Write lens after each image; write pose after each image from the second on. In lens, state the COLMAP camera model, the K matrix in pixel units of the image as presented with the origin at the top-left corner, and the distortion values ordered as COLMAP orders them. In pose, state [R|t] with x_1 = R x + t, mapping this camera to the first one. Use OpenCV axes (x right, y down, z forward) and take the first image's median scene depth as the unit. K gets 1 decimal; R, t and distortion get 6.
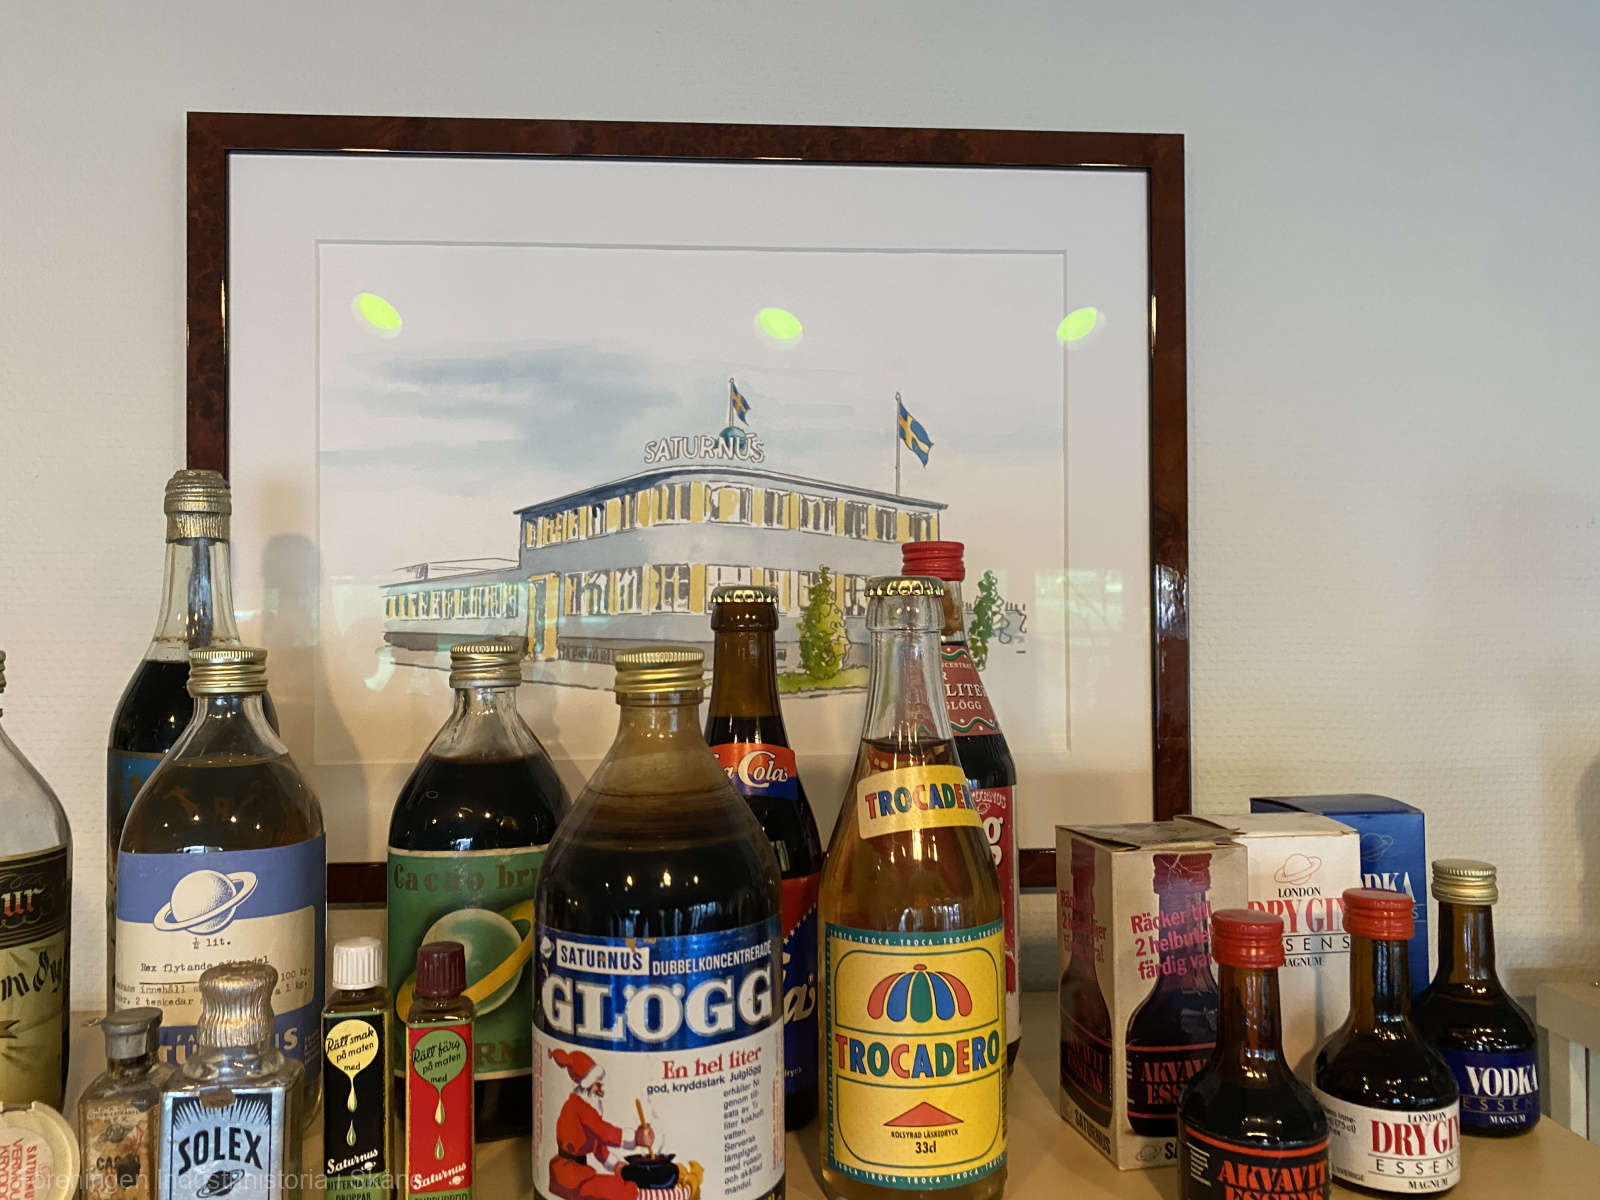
lens RADIAL K [[1223.8, 0, 785.0], [0, 1223.8, 593.5], [0, 0, 1]] dist [0.024451, -0.023984]
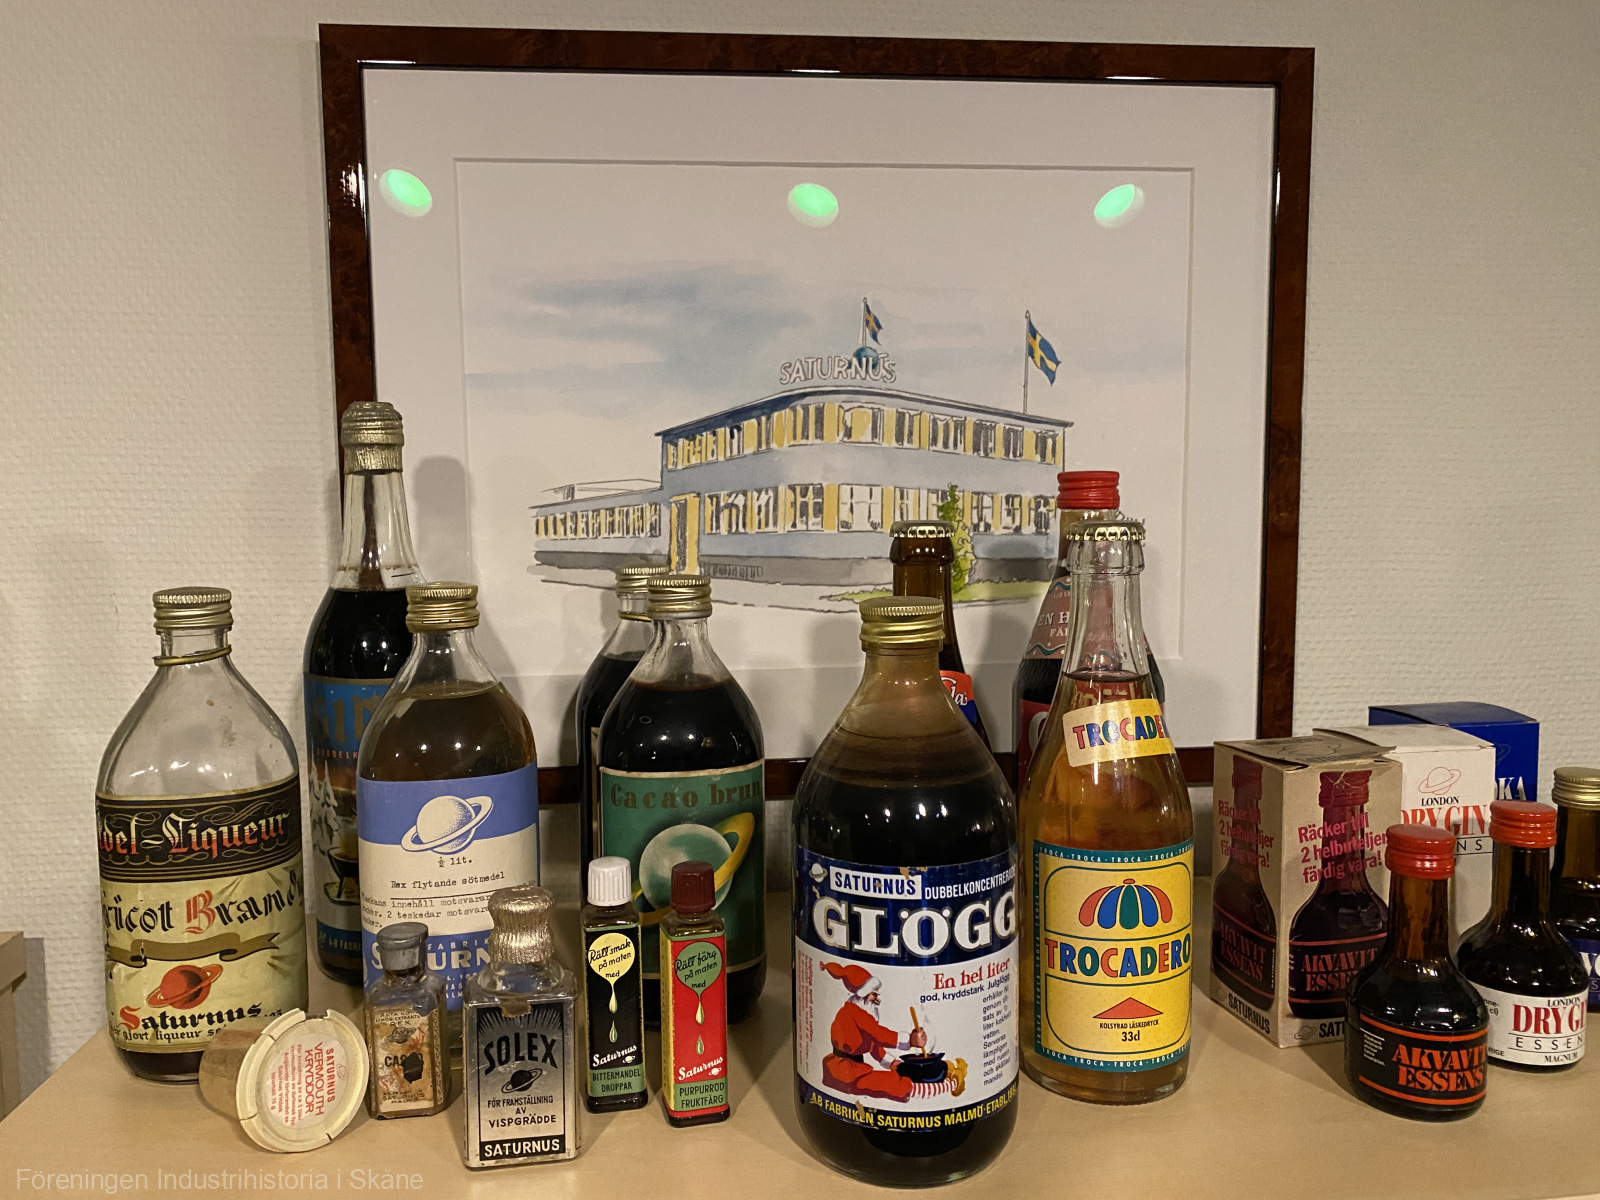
lens RADIAL K [[1223.8, 0, 793.6], [0, 1223.8, 599.3], [0, 0, 1]] dist [0.024451, -0.023984]
pose [[0.999586, -0.007238, 0.027833, -0.196594], [0.003973, 0.993286, 0.115619, -0.068058], [-0.028483, -0.115461, 0.992904, -0.052837]]
